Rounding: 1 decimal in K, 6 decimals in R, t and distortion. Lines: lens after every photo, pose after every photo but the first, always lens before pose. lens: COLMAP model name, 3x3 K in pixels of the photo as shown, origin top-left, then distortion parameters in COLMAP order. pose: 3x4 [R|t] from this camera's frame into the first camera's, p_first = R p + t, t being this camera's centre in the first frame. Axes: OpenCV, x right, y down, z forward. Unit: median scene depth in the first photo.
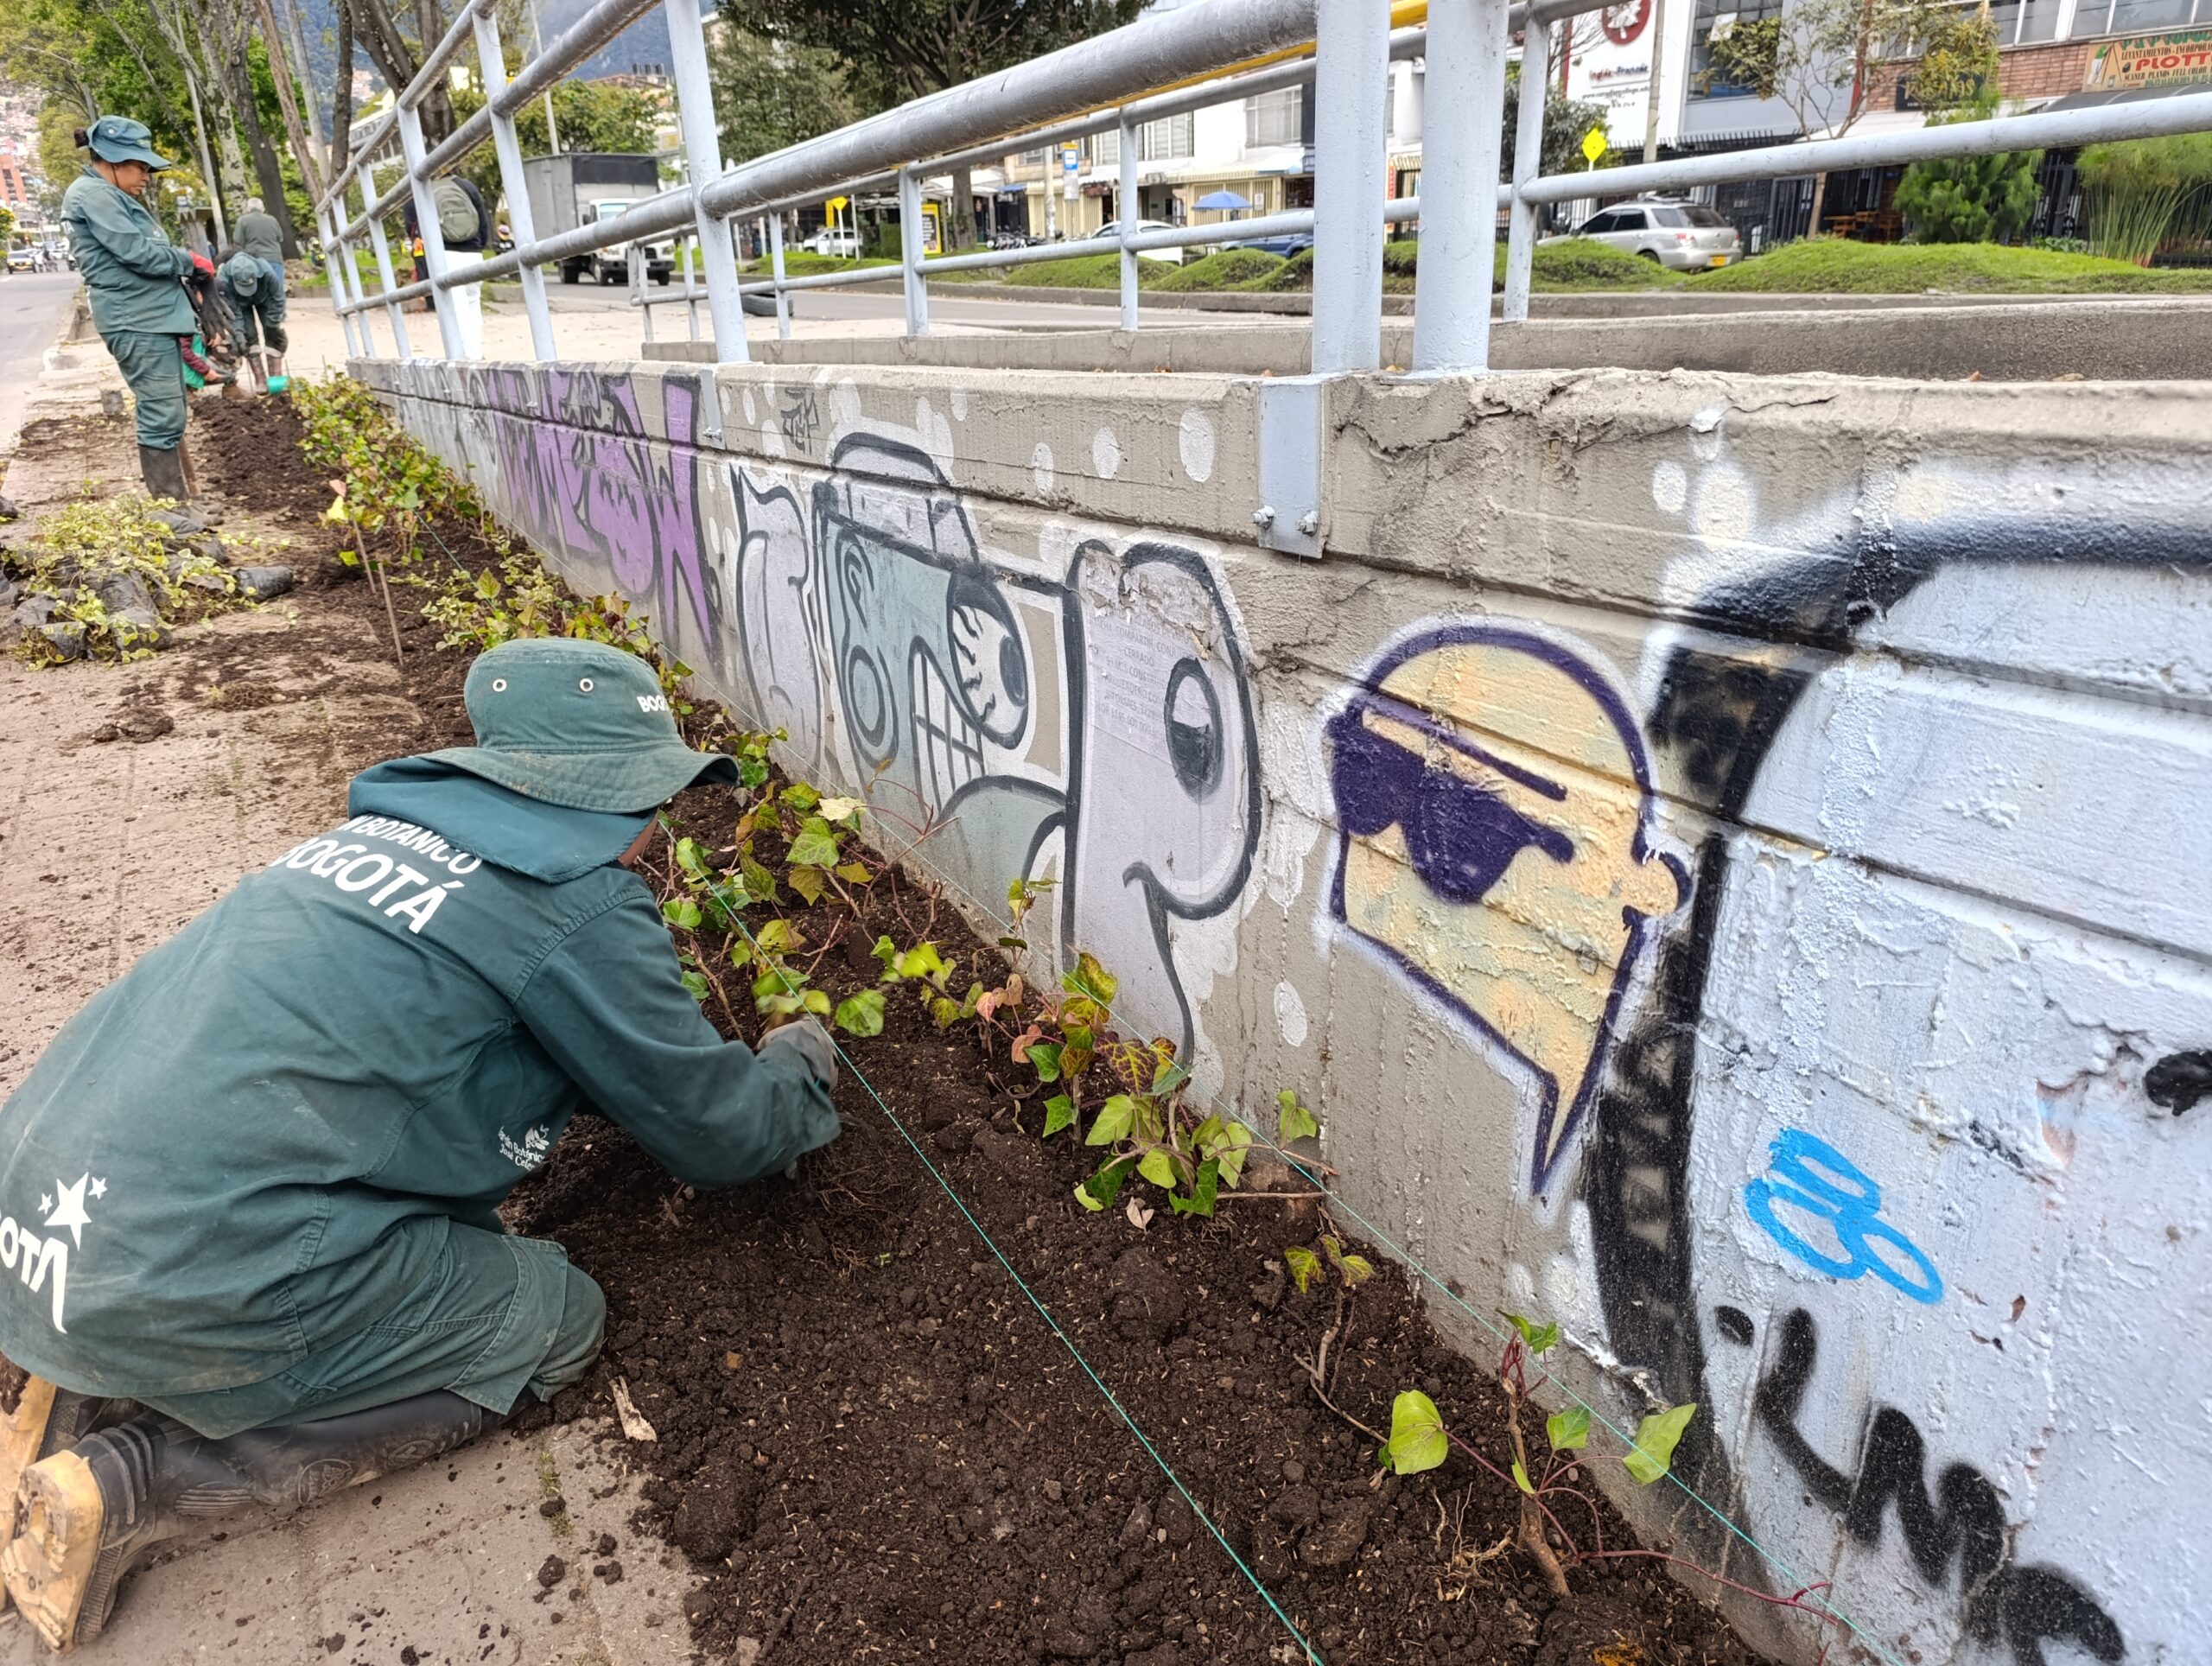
lens RADIAL K [[1478.9, 0, 1120.8], [0, 1478.9, 850.0], [0, 0, 1]] dist [0.039165, -0.053546]
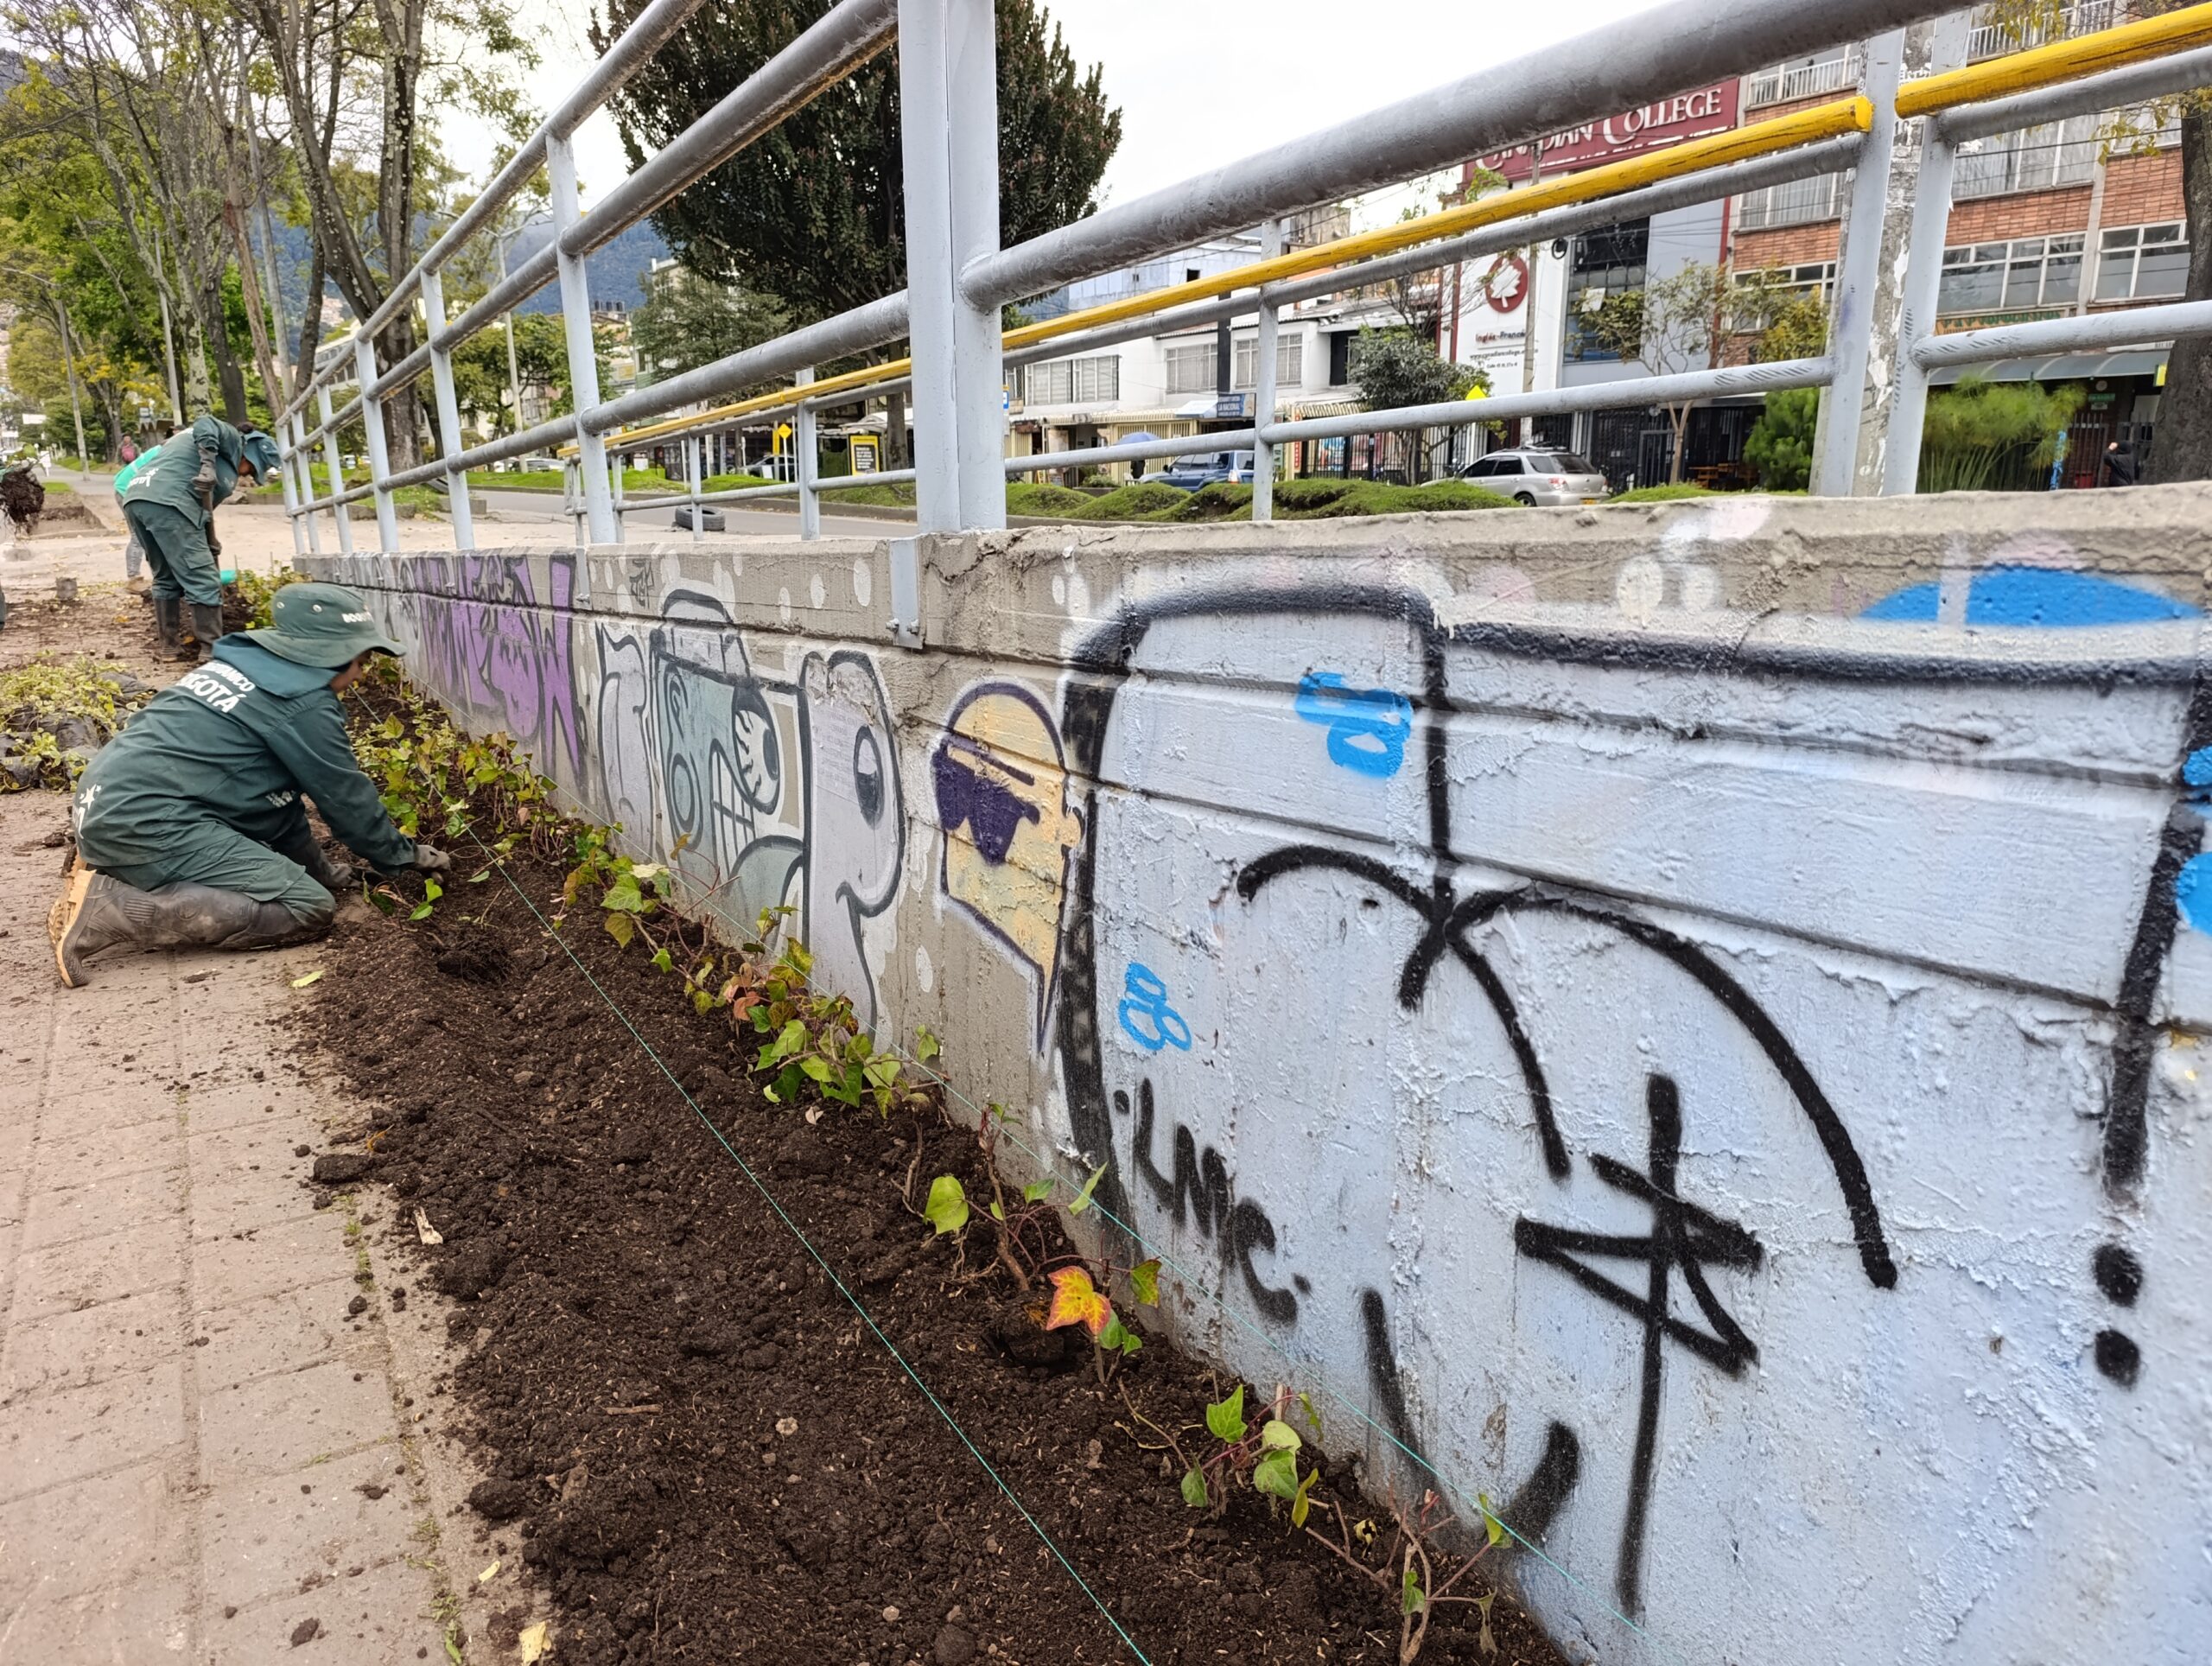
lens RADIAL K [[1478.9, 0, 1108.5], [0, 1478.9, 846.6], [0, 0, 1]] dist [0.039165, -0.053546]
pose [[0.999163, 0.015357, 0.037914, 0.167272], [-0.009804, 0.989743, -0.142525, 0.137560], [-0.039714, 0.142034, 0.989065, -0.309170]]
